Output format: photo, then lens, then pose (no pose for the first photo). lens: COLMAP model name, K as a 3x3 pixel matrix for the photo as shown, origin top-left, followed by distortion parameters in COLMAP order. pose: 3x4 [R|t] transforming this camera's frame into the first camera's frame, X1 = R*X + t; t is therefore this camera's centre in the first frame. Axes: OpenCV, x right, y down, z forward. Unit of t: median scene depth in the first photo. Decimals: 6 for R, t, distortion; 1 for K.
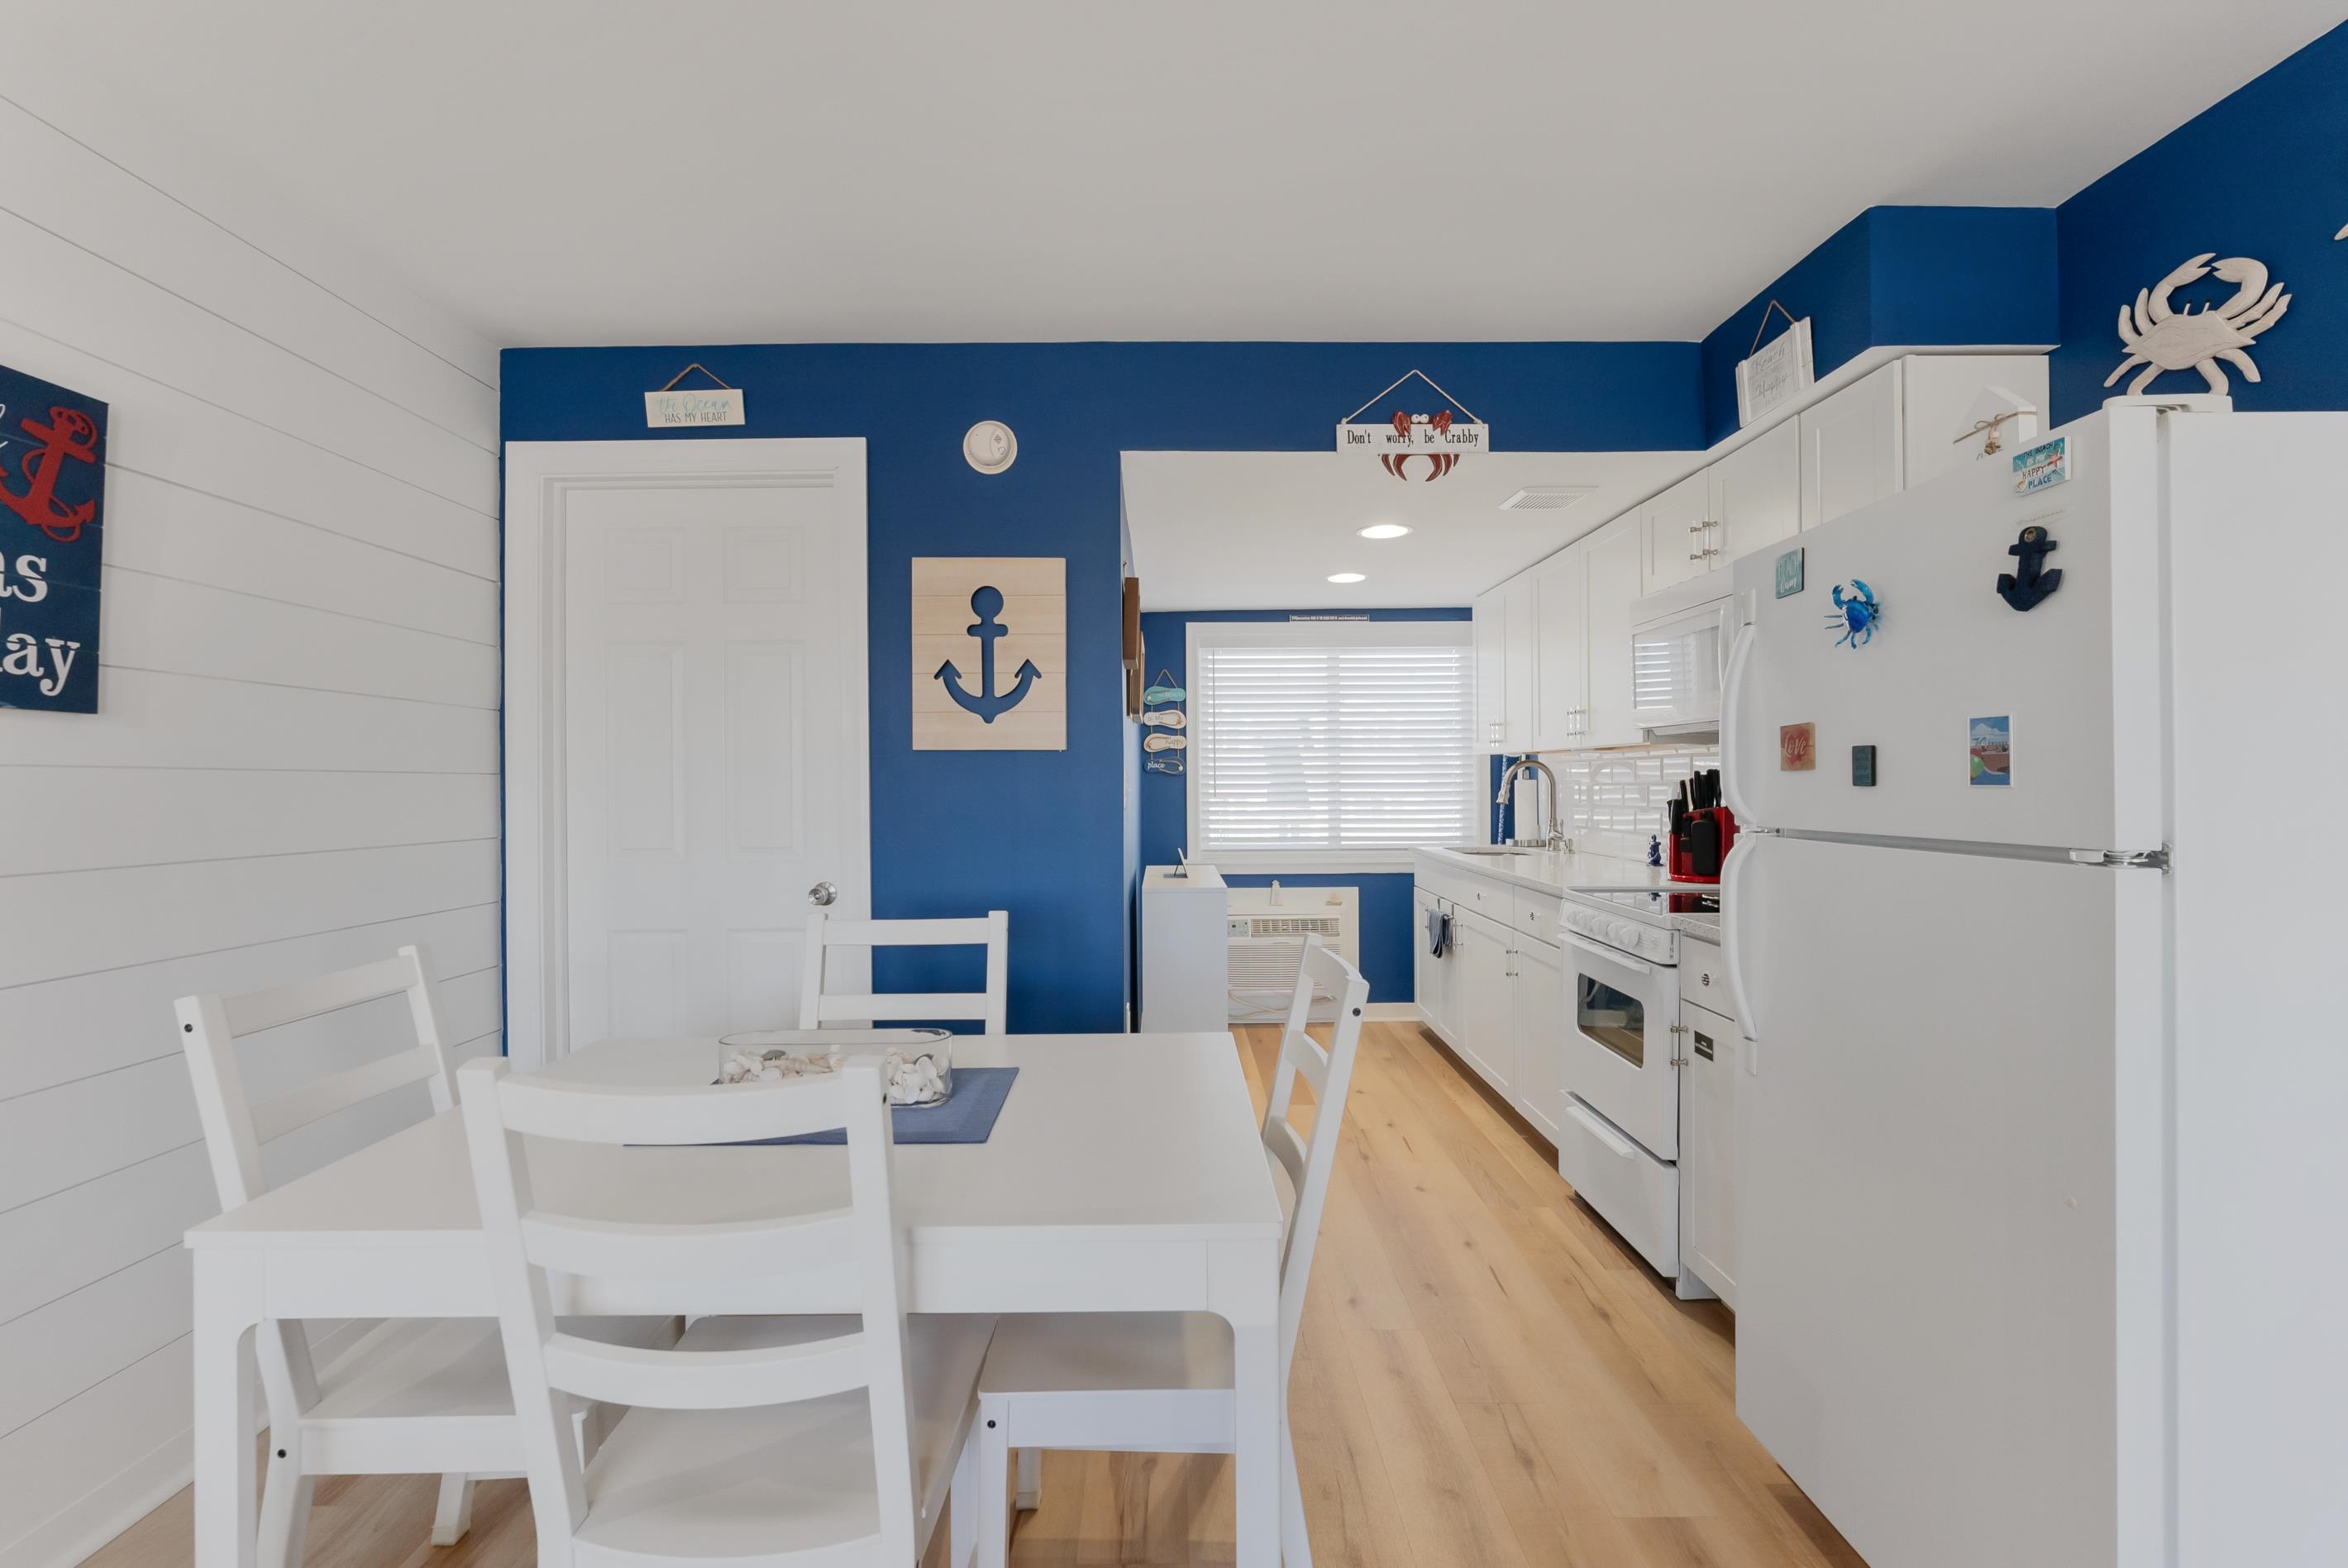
lens RADIAL K [[971.5, 0, 1173.5], [0, 971.5, 782.3], [0, 0, 1]] dist [-0.004656, 0.000287]
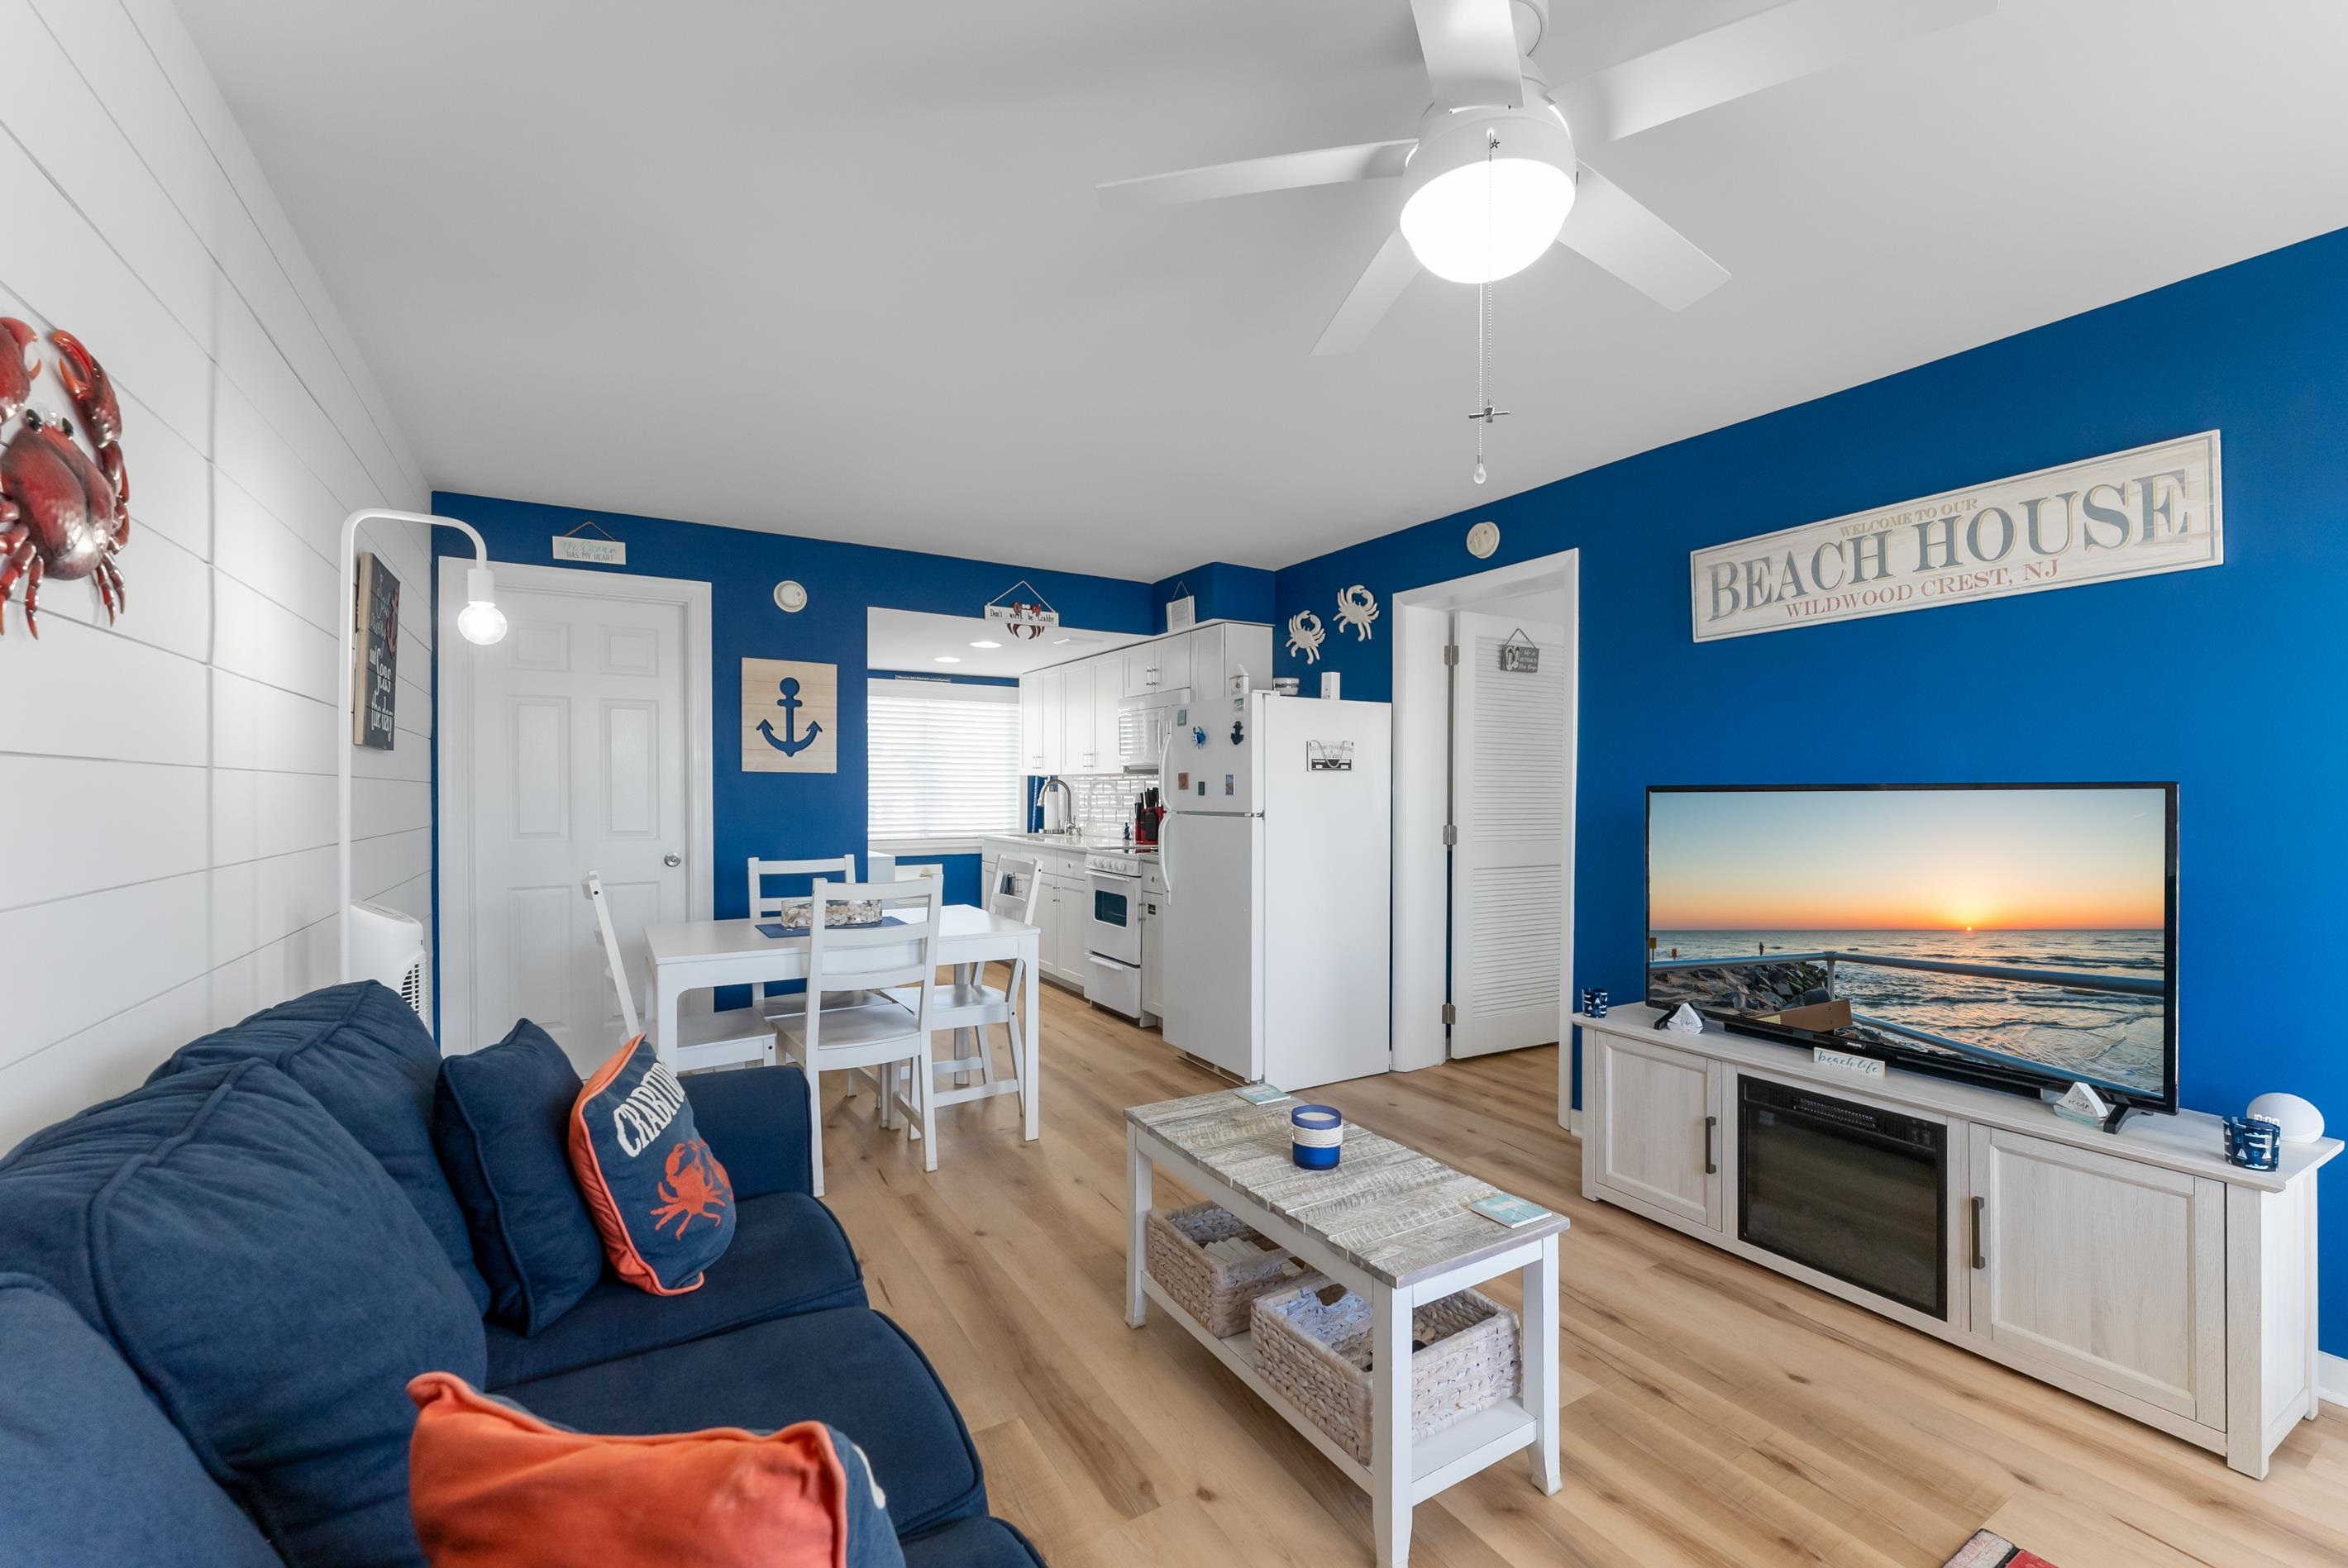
lens RADIAL K [[962.5, 0, 1182.7], [0, 962.5, 799.5], [0, 0, 1]] dist [0.001815, -0.000154]
pose [[0.857679, 0.003558, 0.514173, -0.470789], [-0.007032, 0.999964, 0.004810, 0.001805], [-0.514137, -0.007742, 0.857673, -0.827728]]
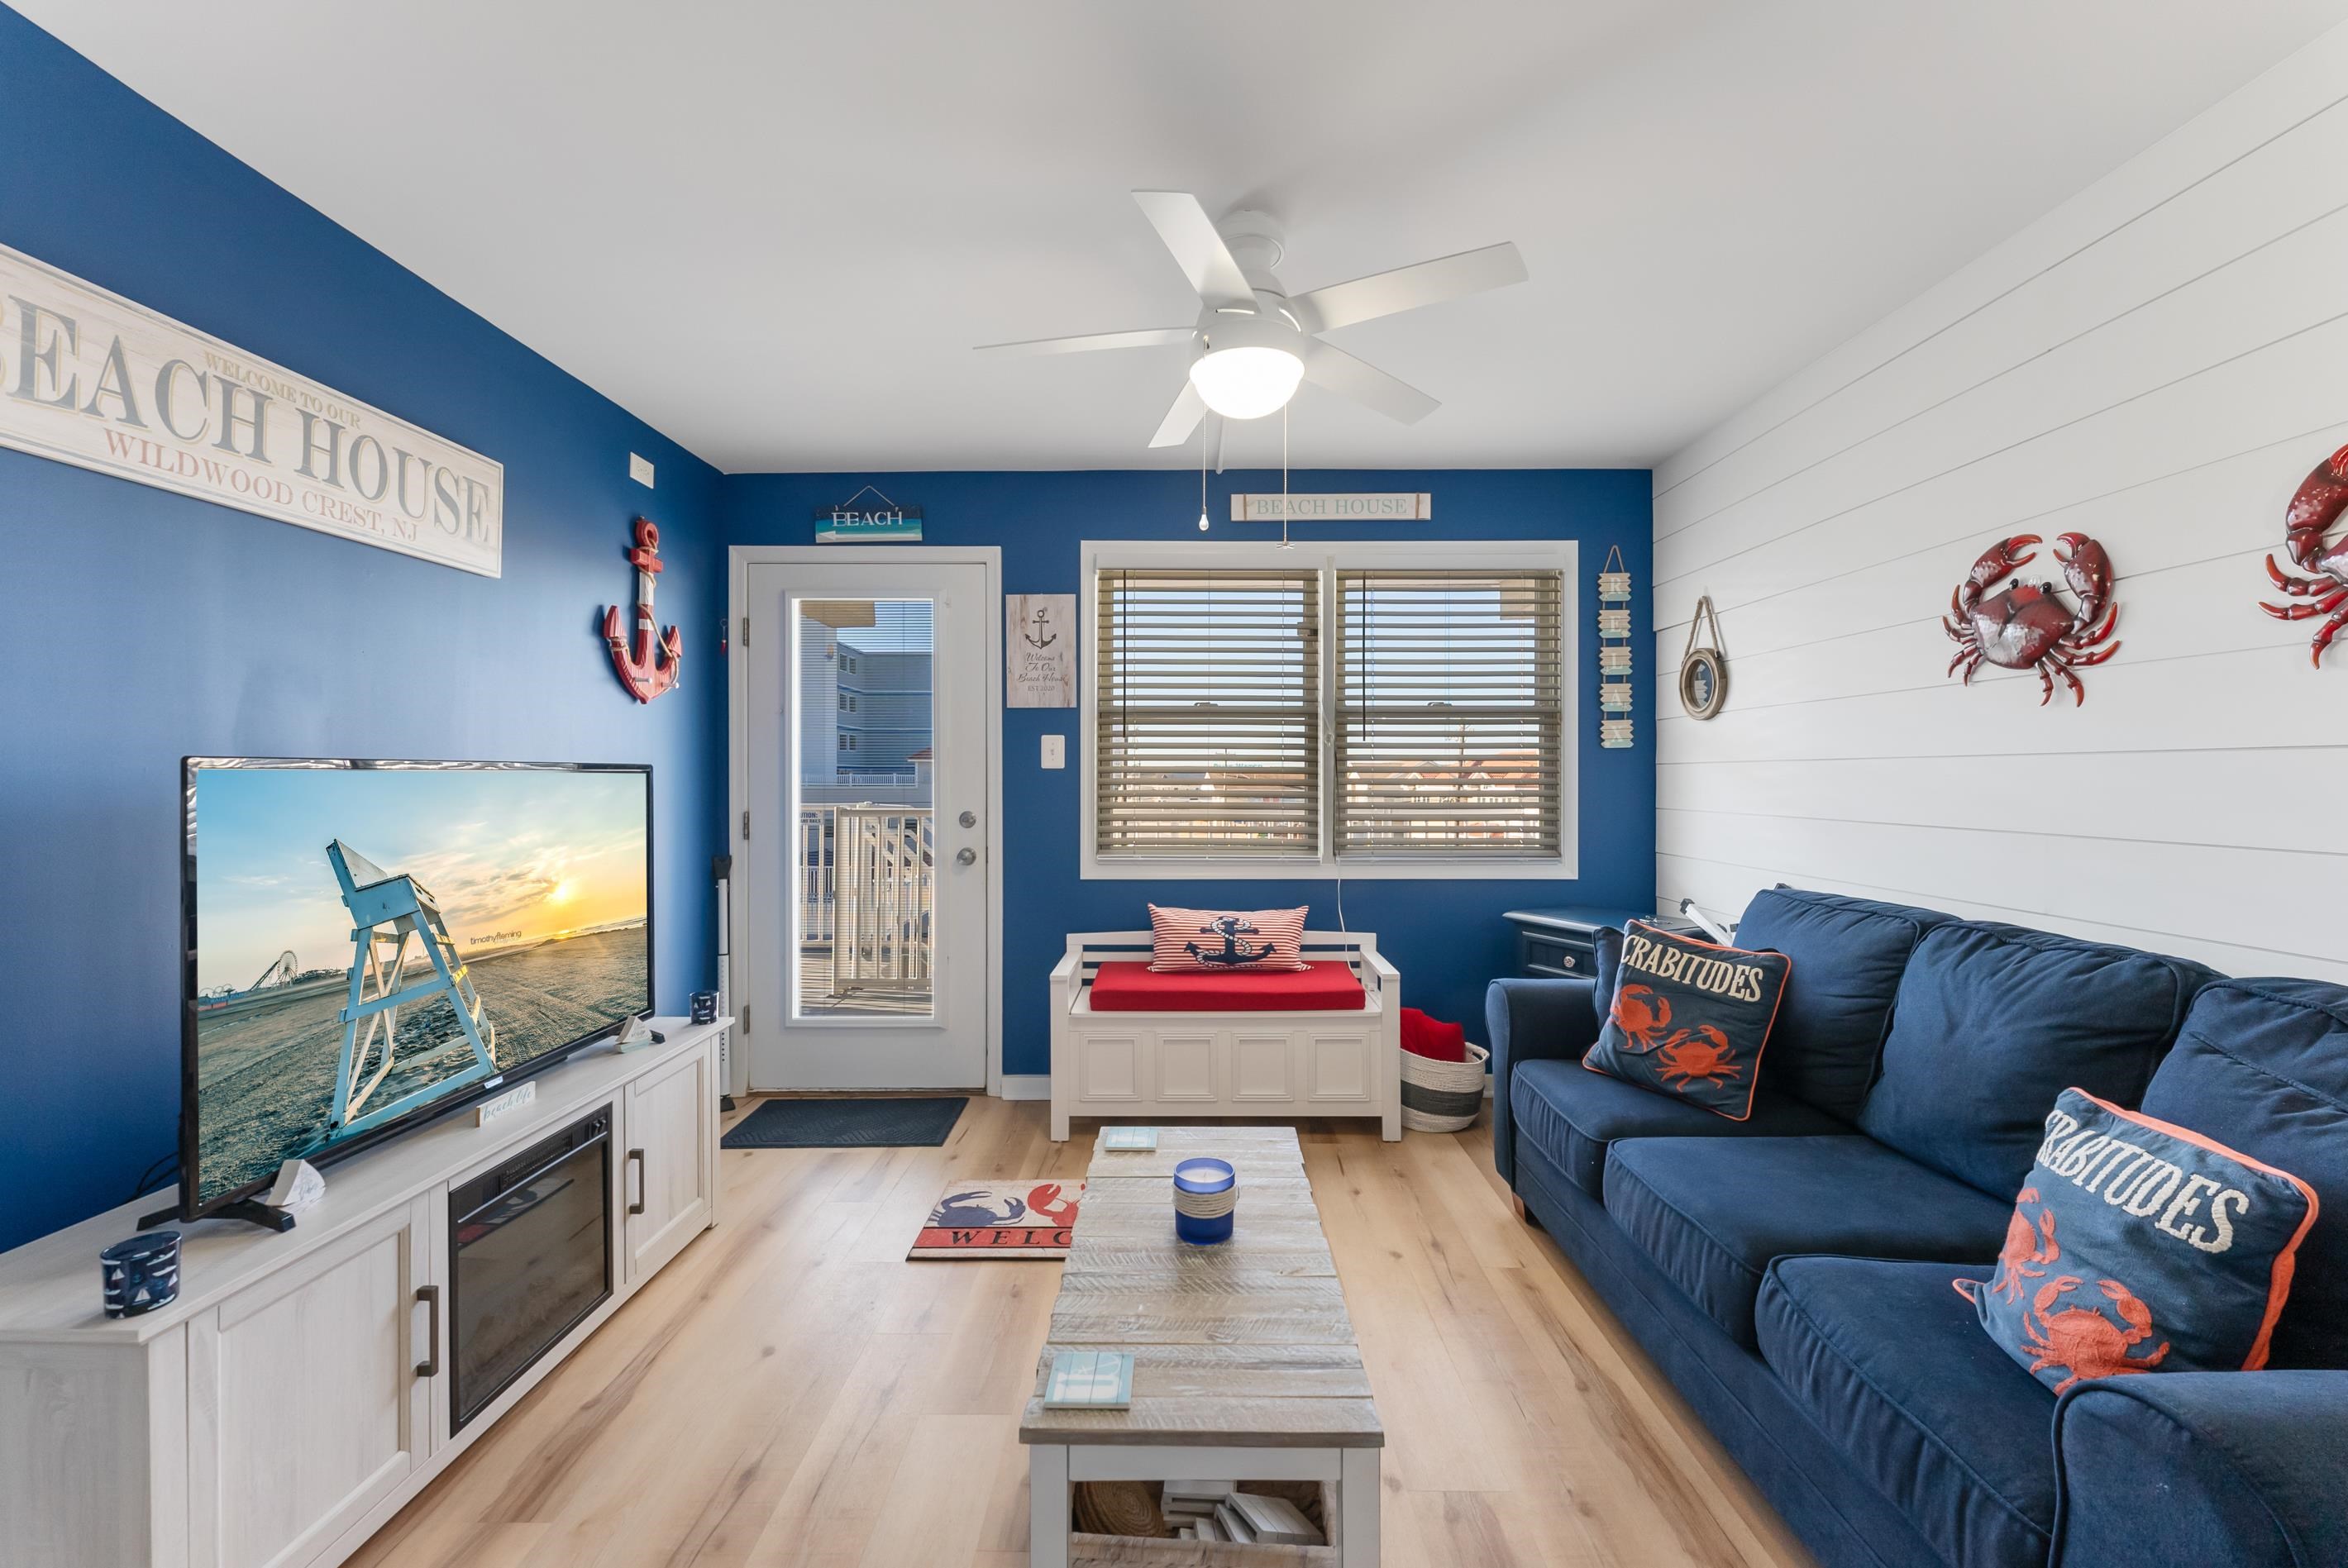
lens RADIAL K [[941.3, 0, 1173.9], [0, 941.3, 782.3], [0, 0, 1]] dist [0.001257, -0.000360]
pose [[-0.999825, 0.006107, 0.017670, 0.018150], [0.006227, 0.999958, 0.006726, 0.001393], [-0.017629, 0.006835, -0.999821, 0.364797]]
